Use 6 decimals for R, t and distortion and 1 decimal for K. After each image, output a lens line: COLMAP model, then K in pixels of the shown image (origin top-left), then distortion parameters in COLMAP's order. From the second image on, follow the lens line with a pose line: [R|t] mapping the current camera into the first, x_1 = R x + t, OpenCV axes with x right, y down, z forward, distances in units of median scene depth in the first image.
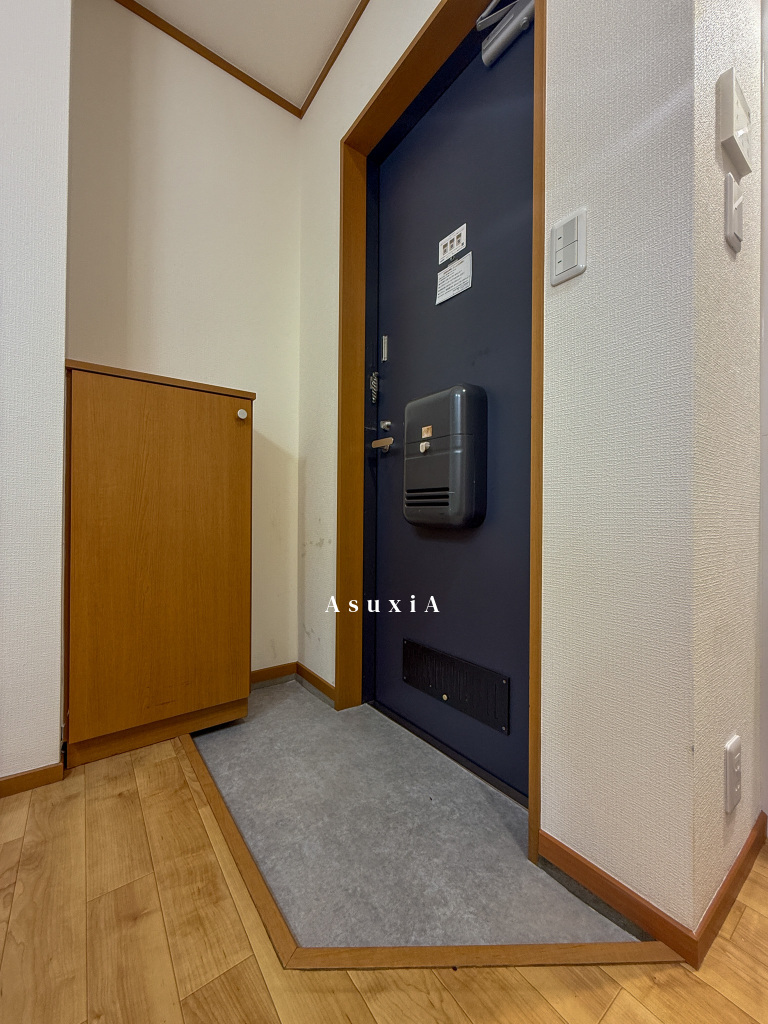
lens RADIAL K [[407.1, 0, 384.0], [0, 407.1, 512.0], [0, 0, 1]] dist [-0.000647, 0.000014]
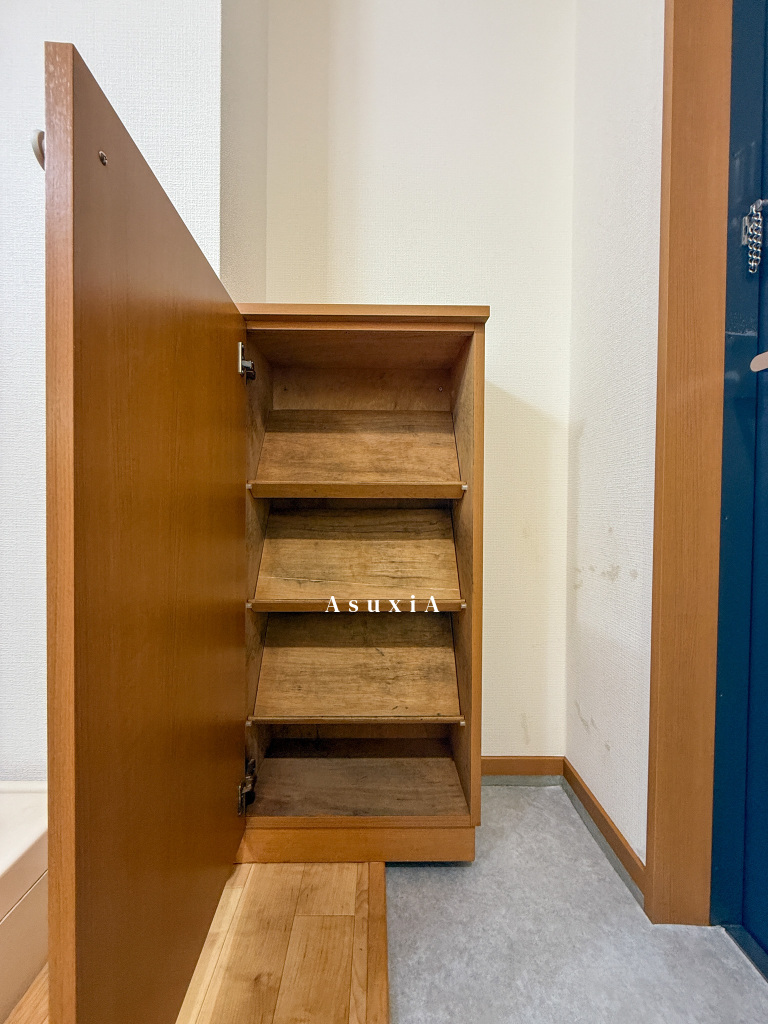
lens RADIAL K [[407.1, 0, 384.0], [0, 407.1, 512.0], [0, 0, 1]] dist [-0.000647, 0.000014]
pose [[0.810829, 0.007272, -0.585238, -0.089420], [-0.000825, 0.999936, 0.011282, -0.012012], [0.585283, -0.008665, 0.810783, 0.401416]]
